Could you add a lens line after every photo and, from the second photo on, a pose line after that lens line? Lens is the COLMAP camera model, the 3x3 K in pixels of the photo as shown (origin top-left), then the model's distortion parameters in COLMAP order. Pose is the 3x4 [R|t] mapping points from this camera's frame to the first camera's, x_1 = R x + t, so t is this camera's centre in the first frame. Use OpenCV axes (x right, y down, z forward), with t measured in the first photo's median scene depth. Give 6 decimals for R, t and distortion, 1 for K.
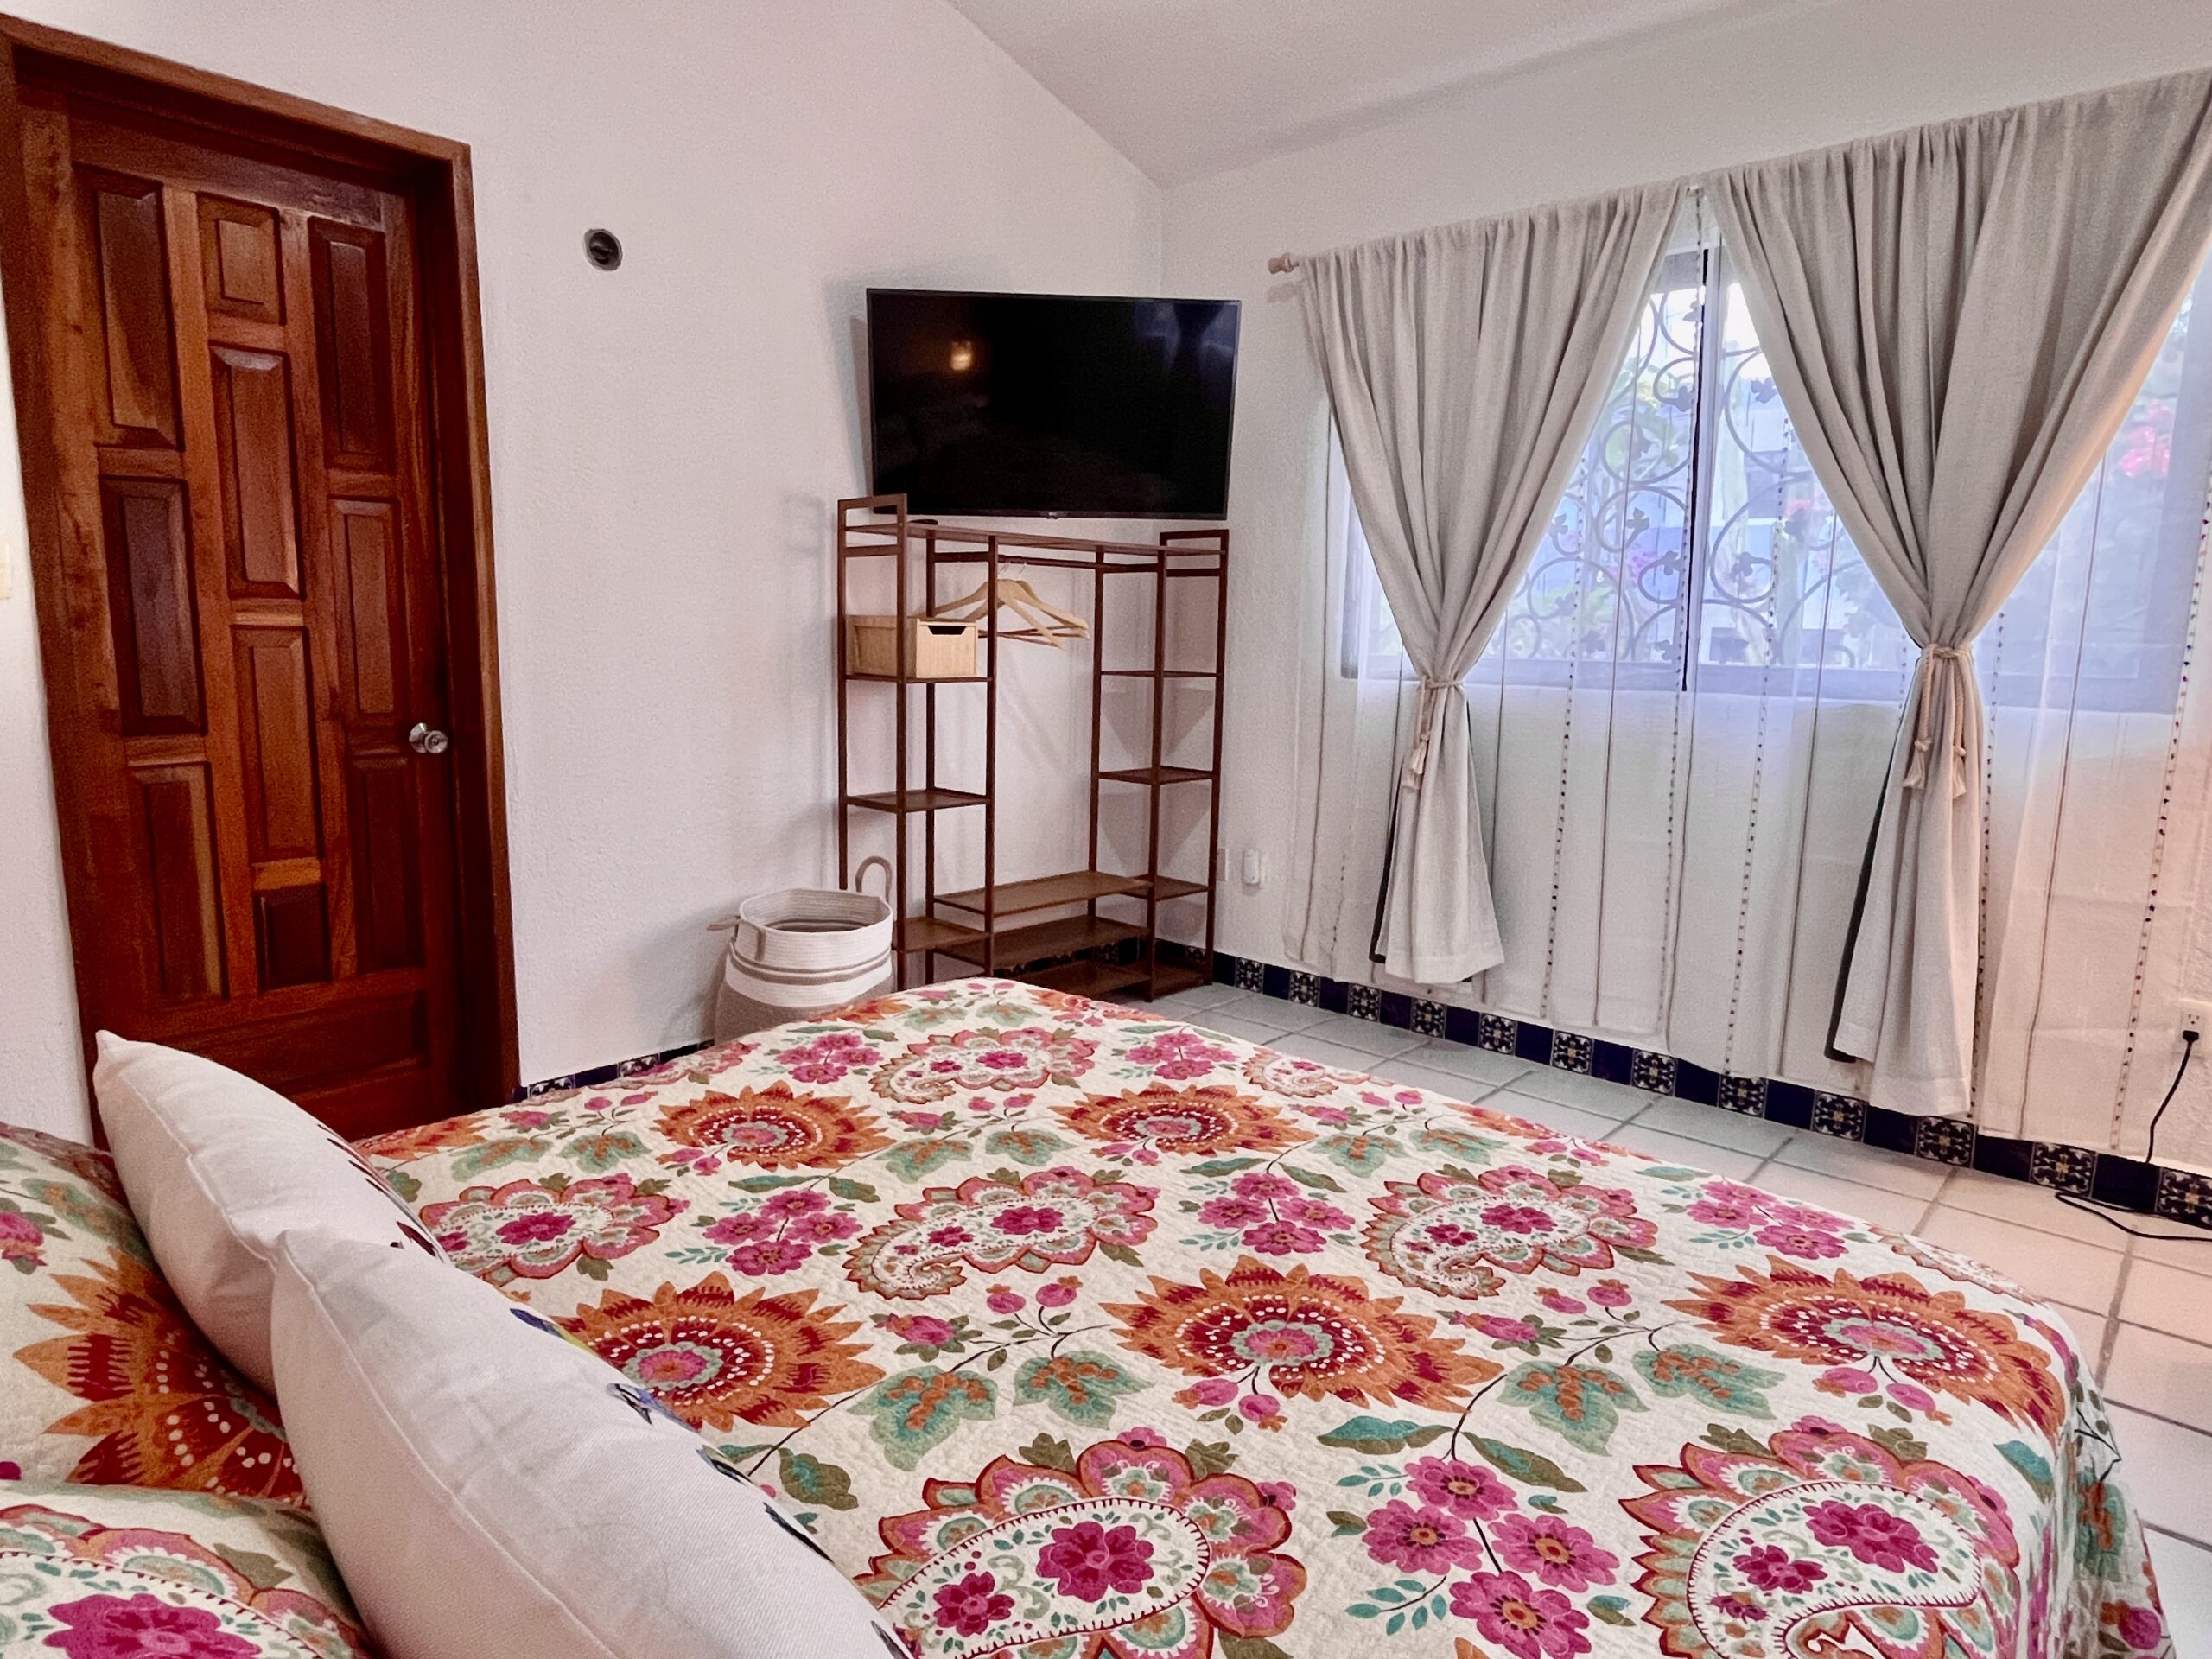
lens RADIAL K [[1268.5, 0, 1095.7], [0, 1268.5, 832.4], [0, 0, 1]] dist [-0.002858, -0.004383]
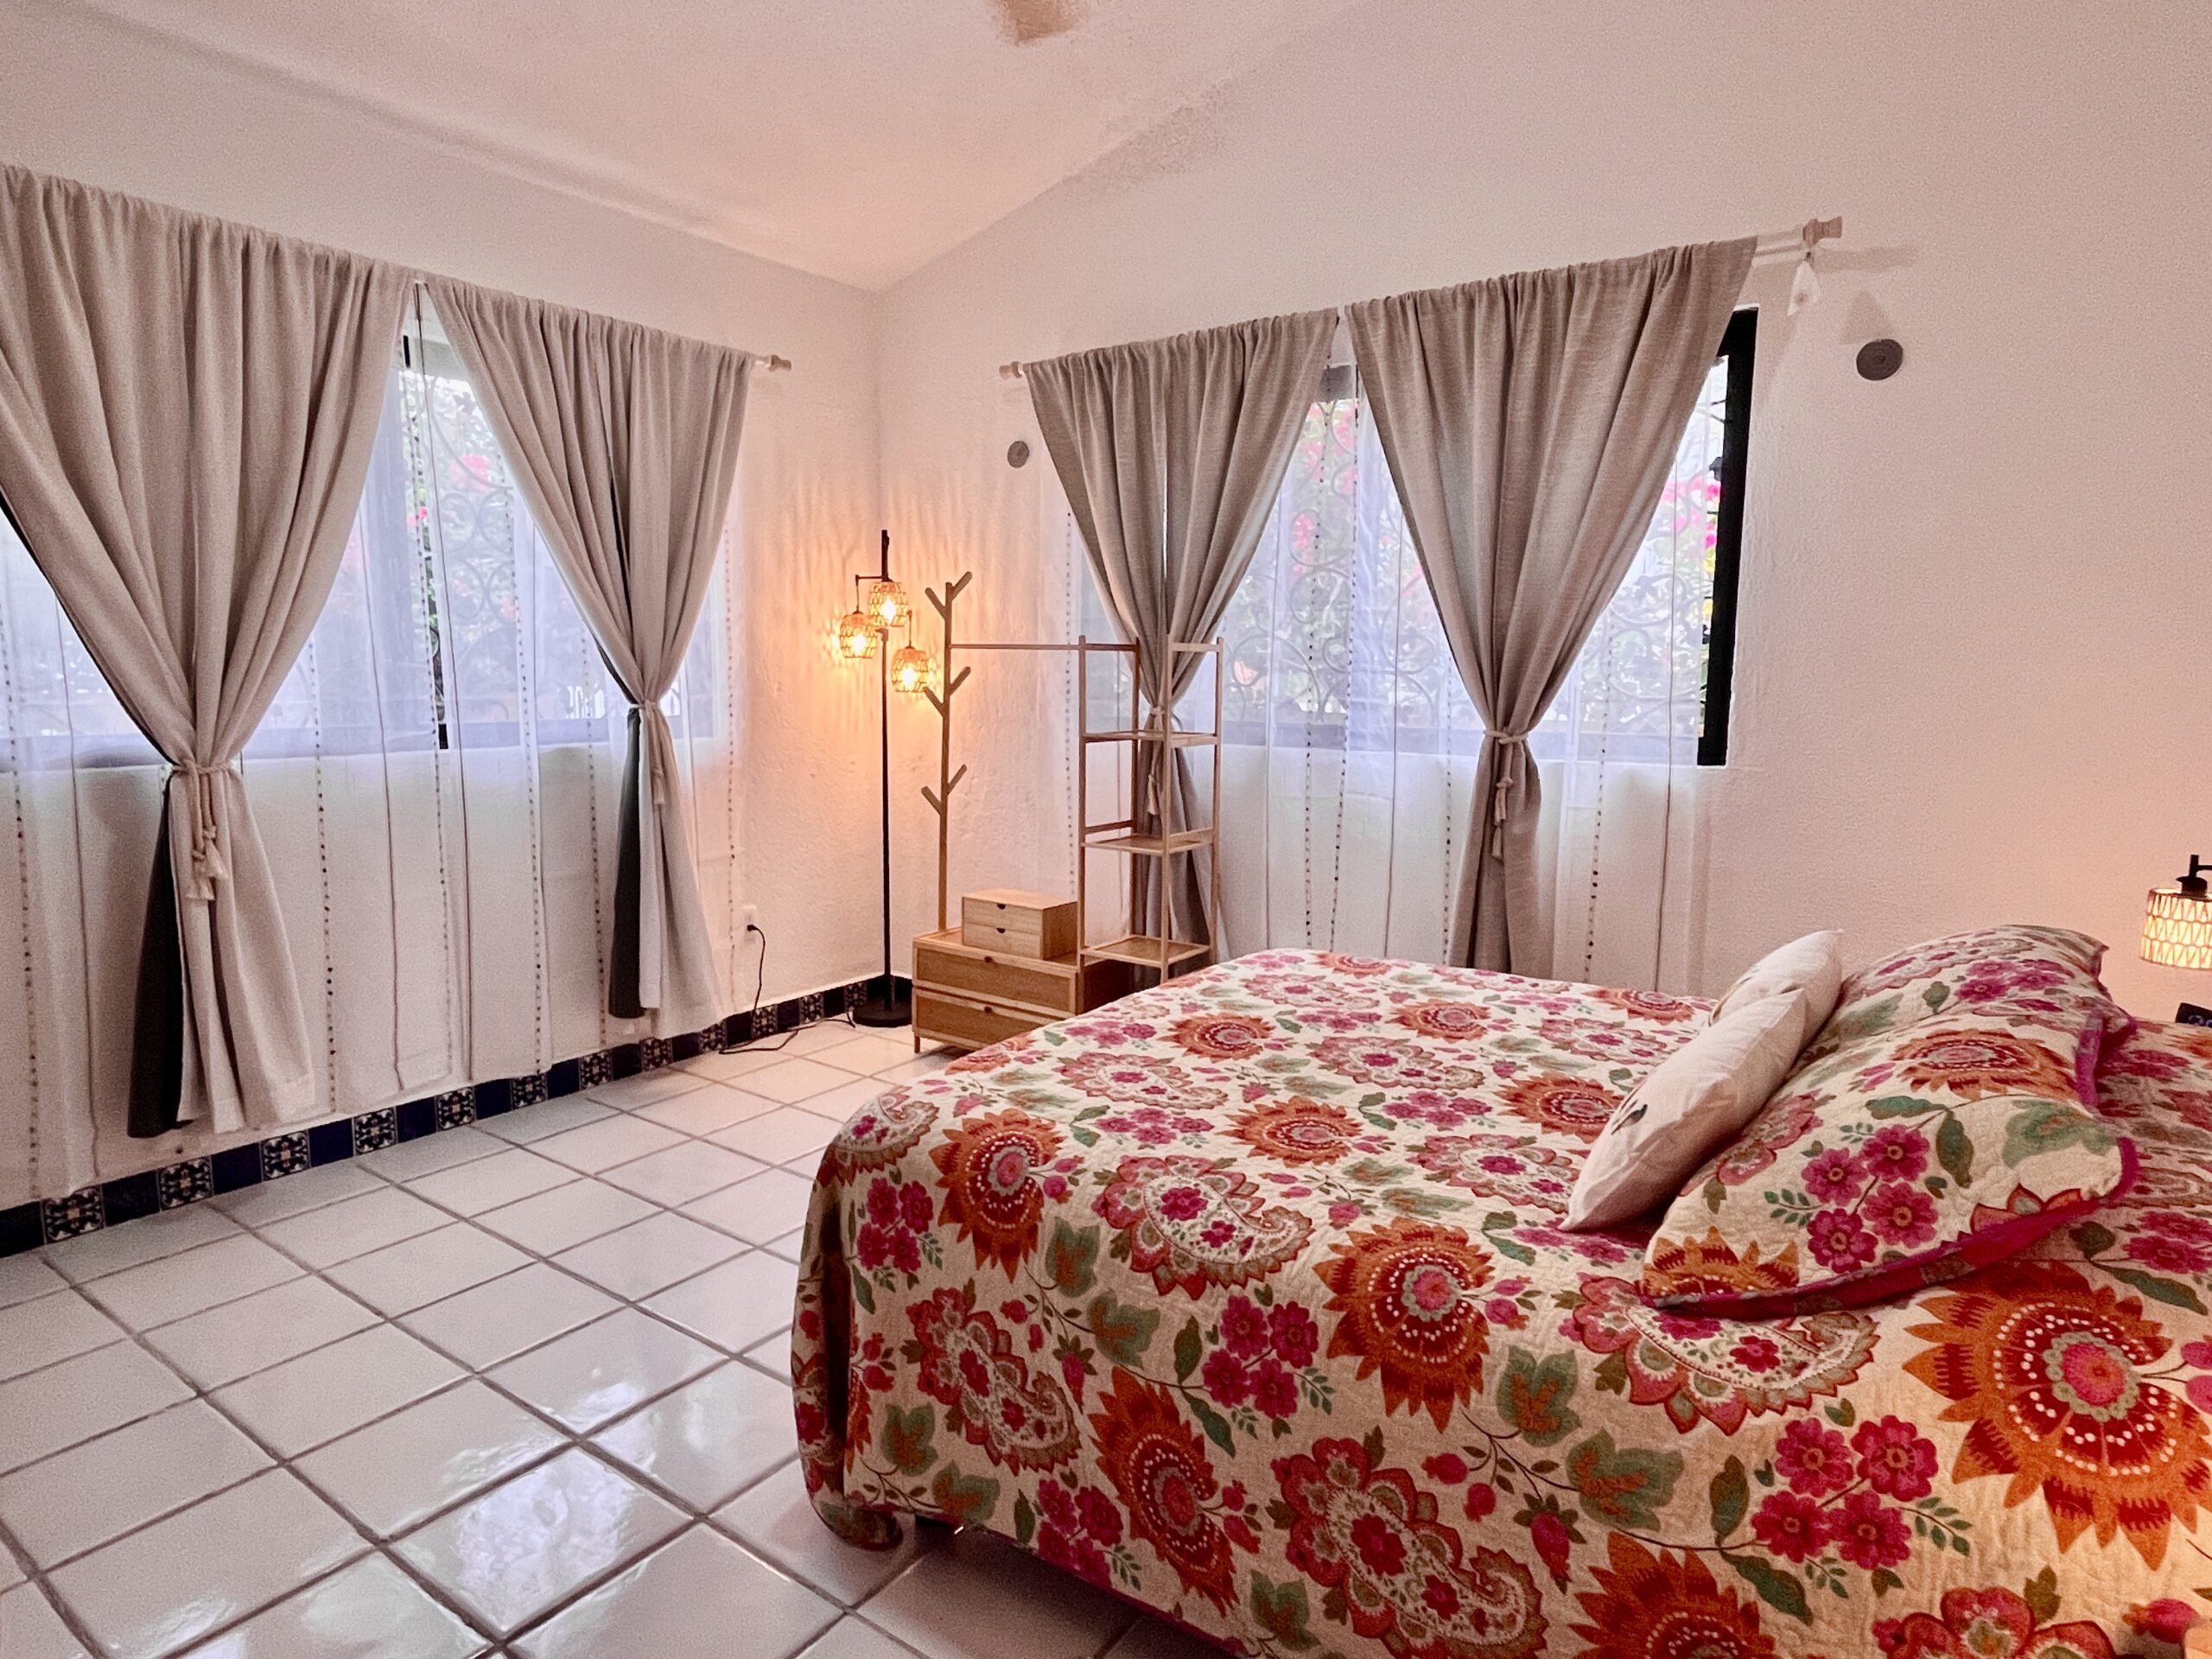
lens RADIAL K [[1268.5, 0, 1095.7], [0, 1268.5, 832.4], [0, 0, 1]] dist [-0.002858, -0.004383]
pose [[-0.112082, -0.153331, 0.981798, -1.154794], [0.145146, 0.974901, 0.168824, -0.252897], [-0.983041, 0.161426, -0.087014, 0.989424]]
